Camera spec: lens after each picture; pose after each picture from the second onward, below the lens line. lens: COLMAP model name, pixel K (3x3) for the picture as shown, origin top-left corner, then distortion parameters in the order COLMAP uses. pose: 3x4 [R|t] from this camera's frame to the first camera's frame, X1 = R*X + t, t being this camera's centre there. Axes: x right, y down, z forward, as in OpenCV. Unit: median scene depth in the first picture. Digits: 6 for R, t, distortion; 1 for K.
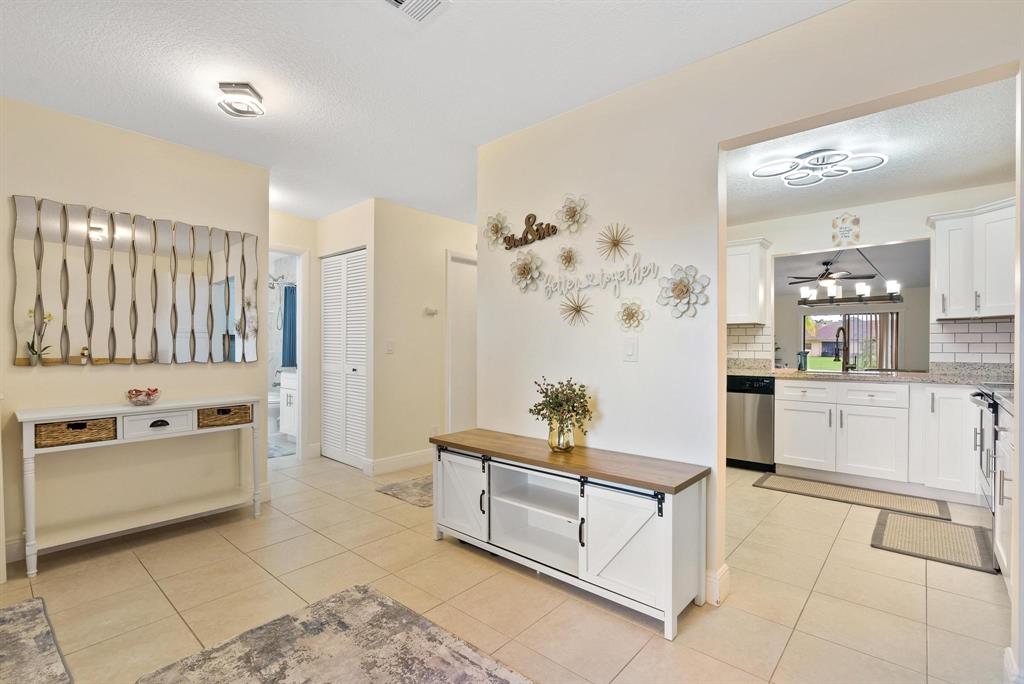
lens RADIAL K [[464.9, 0, 507.4], [0, 464.9, 349.7], [0, 0, 1]] dist [-0.005471, 0.000620]
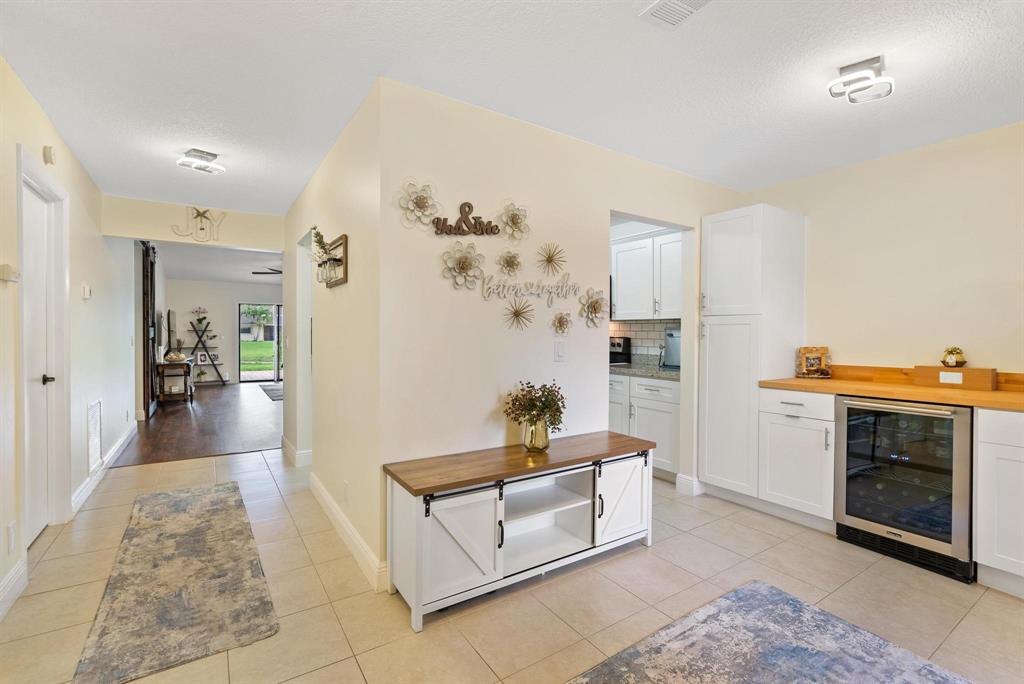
lens RADIAL K [[464.9, 0, 509.5], [0, 464.9, 338.2], [0, 0, 1]] dist [-0.005471, 0.000620]
pose [[0.263307, -0.012657, 0.964629, -0.837215], [0.002247, 0.999919, 0.012507, -0.044980], [-0.964710, -0.001125, 0.263314, 0.725576]]
